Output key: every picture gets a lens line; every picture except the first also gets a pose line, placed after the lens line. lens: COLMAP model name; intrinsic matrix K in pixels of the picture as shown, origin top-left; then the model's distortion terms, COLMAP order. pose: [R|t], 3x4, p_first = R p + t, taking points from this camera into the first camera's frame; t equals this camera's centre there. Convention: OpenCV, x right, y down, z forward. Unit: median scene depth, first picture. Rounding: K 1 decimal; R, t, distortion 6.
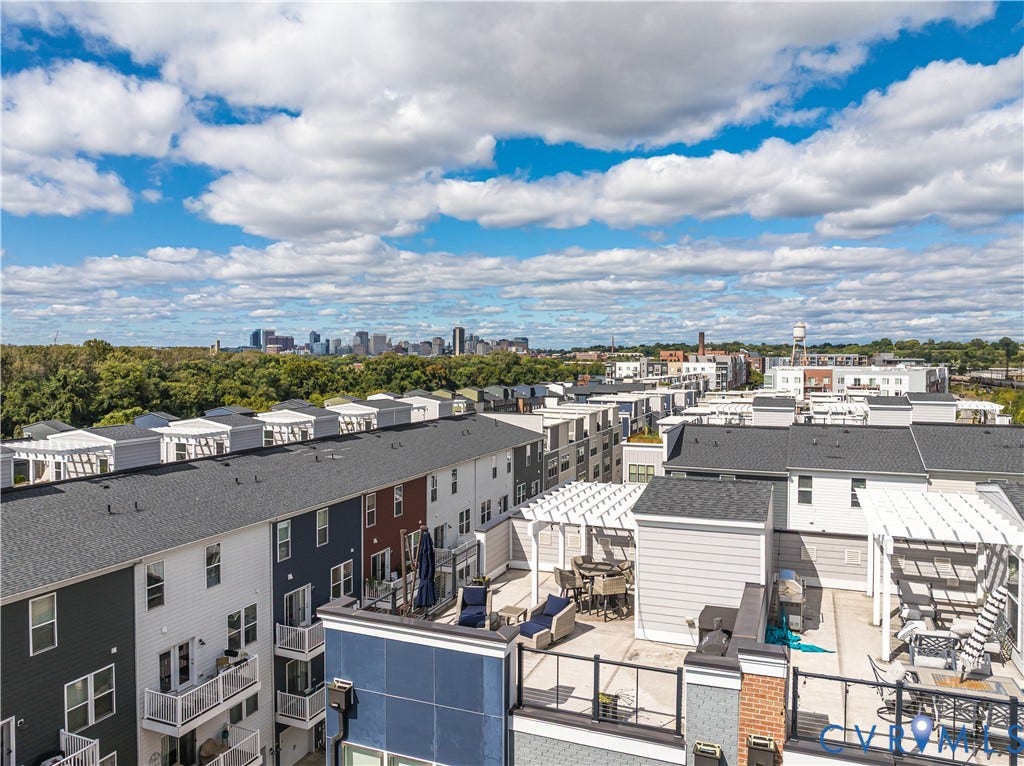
lens RADIAL K [[823.1, 0, 512.0], [0, 823.1, 383.0], [0, 0, 1]] dist [-0.055329, -0.005164]
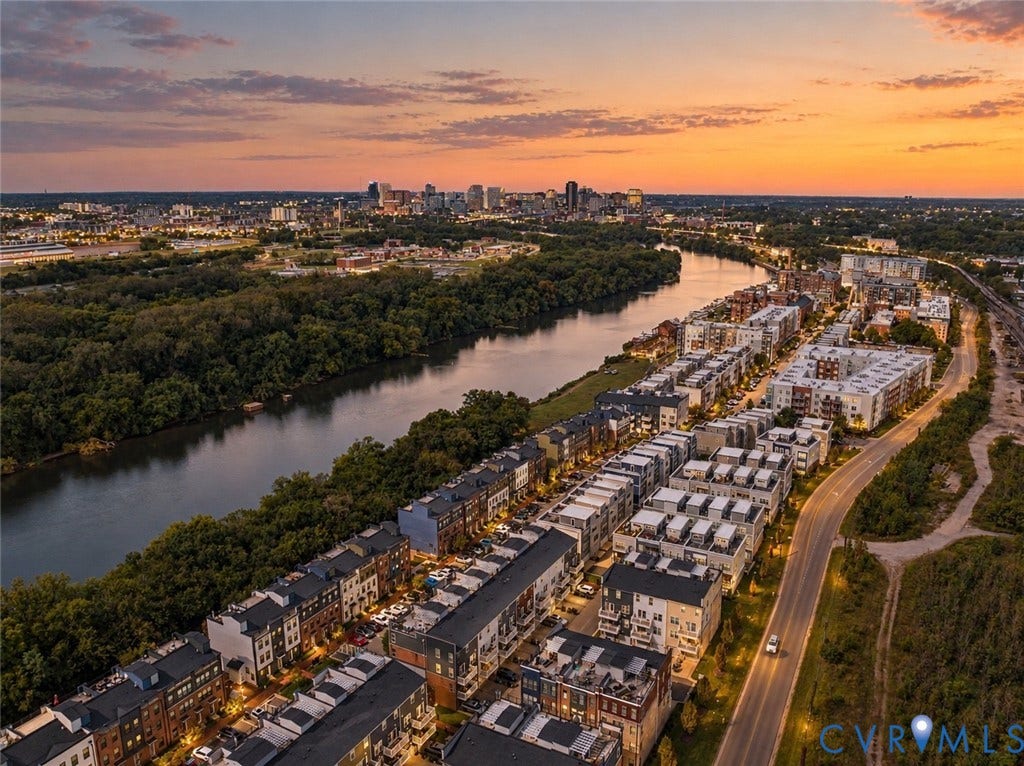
lens RADIAL K [[823.1, 0, 512.0], [0, 823.1, 383.0], [0, 0, 1]] dist [-0.055329, -0.005164]
pose [[0.990665, 0.019941, -0.134851, 0.265746], [0.006140, 0.981712, 0.190274, -1.422507], [0.136179, -0.189326, 0.972425, -2.291020]]
